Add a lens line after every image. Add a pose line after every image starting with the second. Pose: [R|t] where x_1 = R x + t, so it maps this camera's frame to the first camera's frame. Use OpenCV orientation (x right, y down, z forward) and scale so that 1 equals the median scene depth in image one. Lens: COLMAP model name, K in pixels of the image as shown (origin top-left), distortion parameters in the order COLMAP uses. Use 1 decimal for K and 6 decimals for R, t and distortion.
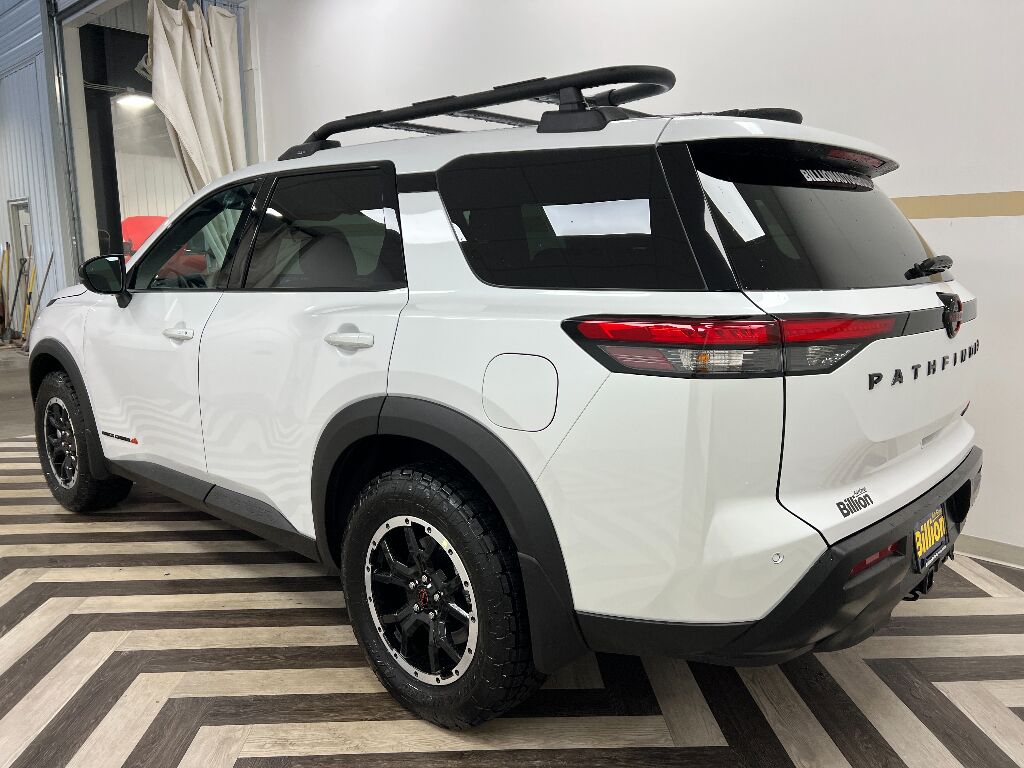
lens RADIAL K [[751.3, 0, 510.3], [0, 751.3, 399.8], [0, 0, 1]] dist [0.112703, -0.087535]
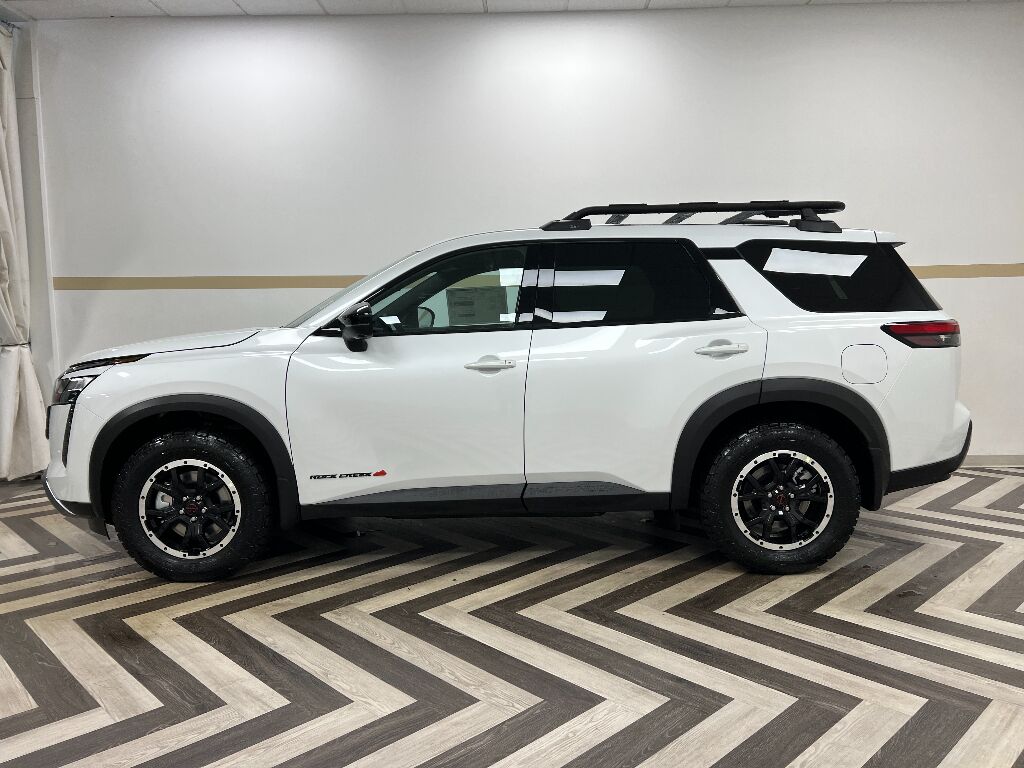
lens RADIAL K [[770.7, 0, 512.0], [0, 770.7, 384.0], [0, 0, 1]] dist [0.067757, -0.098273]
pose [[0.742292, -0.079856, 0.665301, -1.623615], [0.137145, 0.989961, -0.034192, -0.012331], [-0.655892, 0.116623, 0.745792, 0.085370]]
